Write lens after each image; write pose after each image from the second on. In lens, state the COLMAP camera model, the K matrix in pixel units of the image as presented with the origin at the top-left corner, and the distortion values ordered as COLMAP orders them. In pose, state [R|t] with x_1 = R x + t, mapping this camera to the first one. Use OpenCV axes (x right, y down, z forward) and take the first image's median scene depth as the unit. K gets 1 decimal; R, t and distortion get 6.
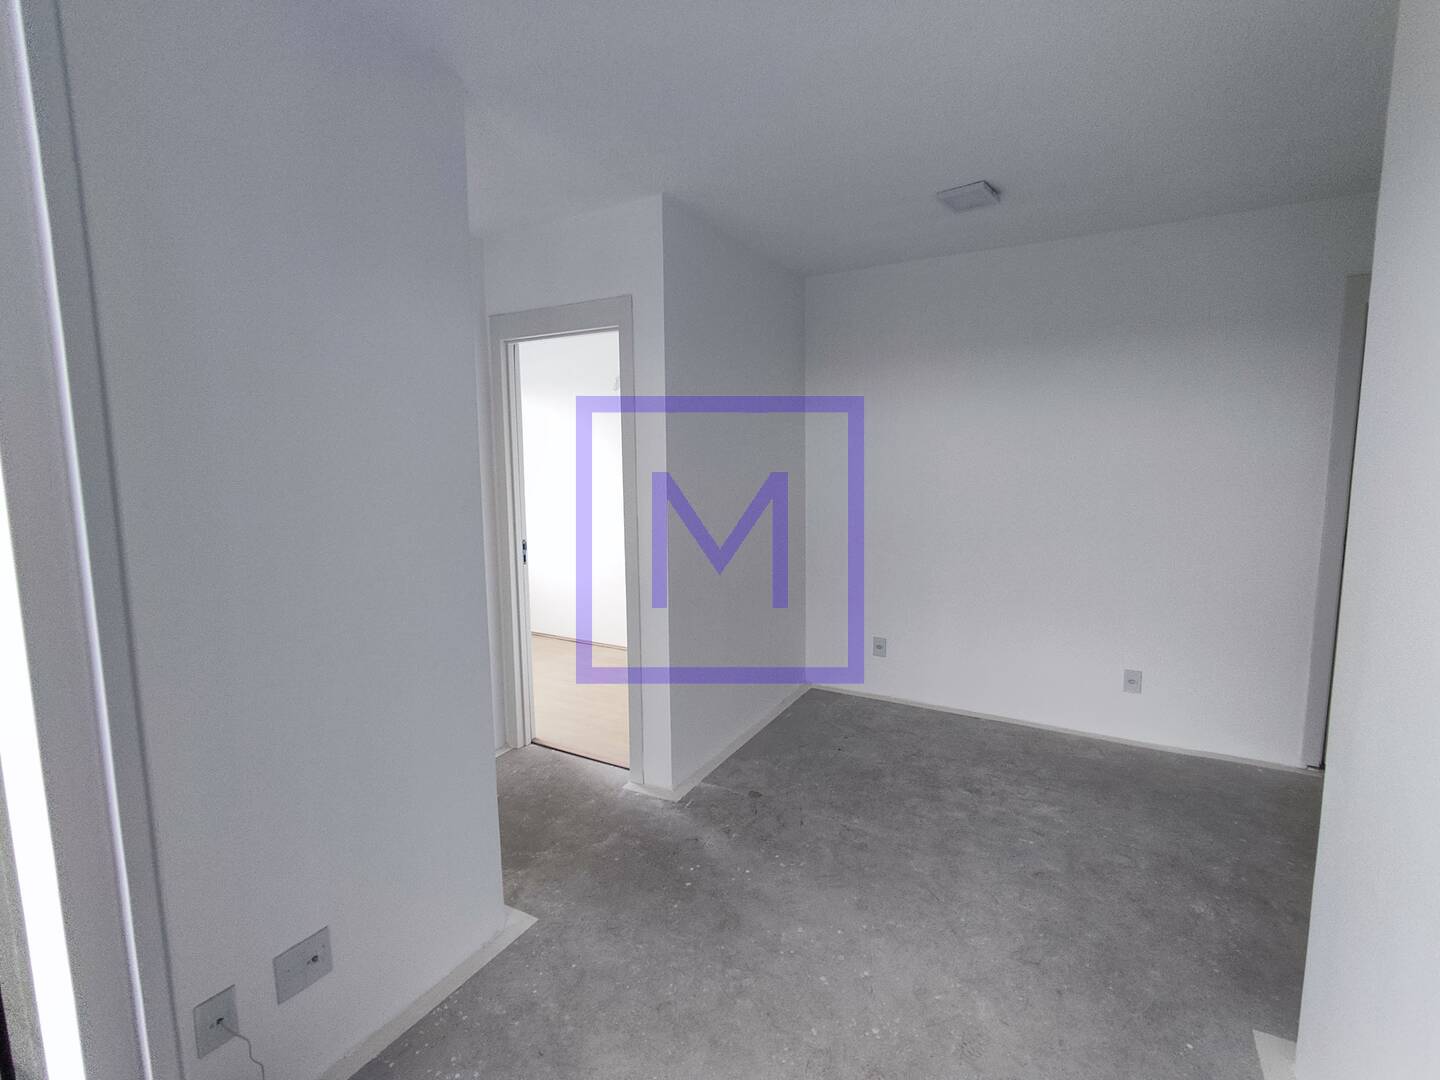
lens RADIAL K [[656.7, 0, 716.3], [0, 656.7, 538.5], [0, 0, 1]] dist [-0.003024, -0.002929]
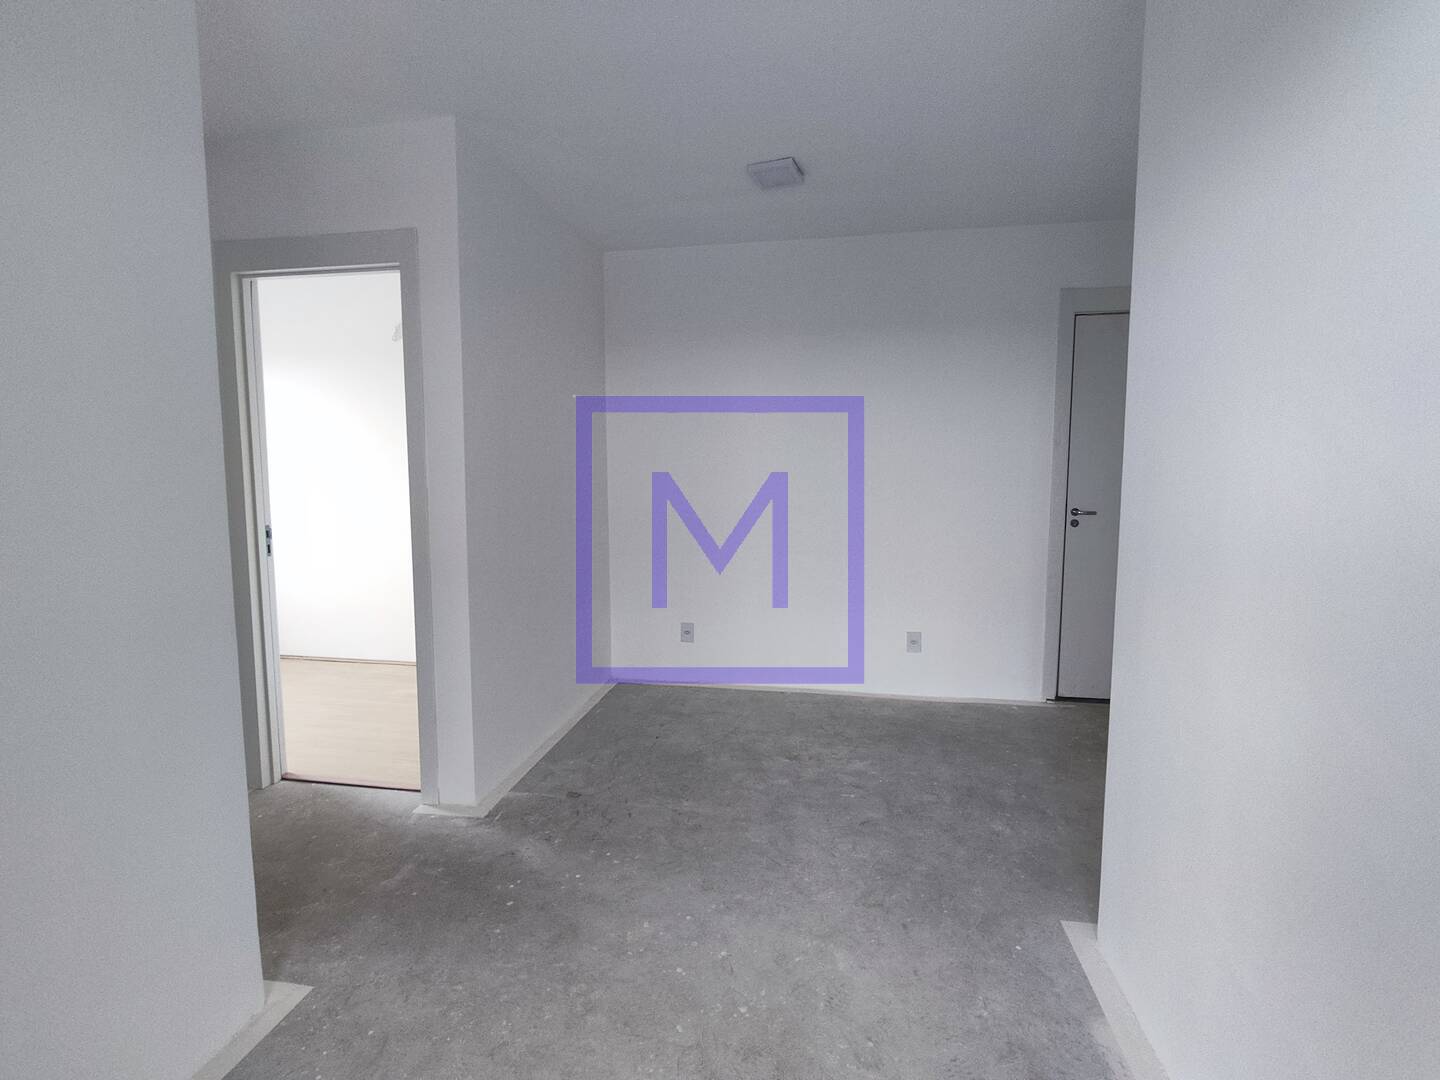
lens RADIAL K [[656.7, 0, 715.2], [0, 656.7, 538.0], [0, 0, 1]] dist [-0.003024, -0.002929]
pose [[0.941618, -0.022186, 0.335952, -0.062462], [0.029738, 0.999407, -0.017349, 0.063894], [-0.335368, 0.026327, 0.941719, 0.078348]]
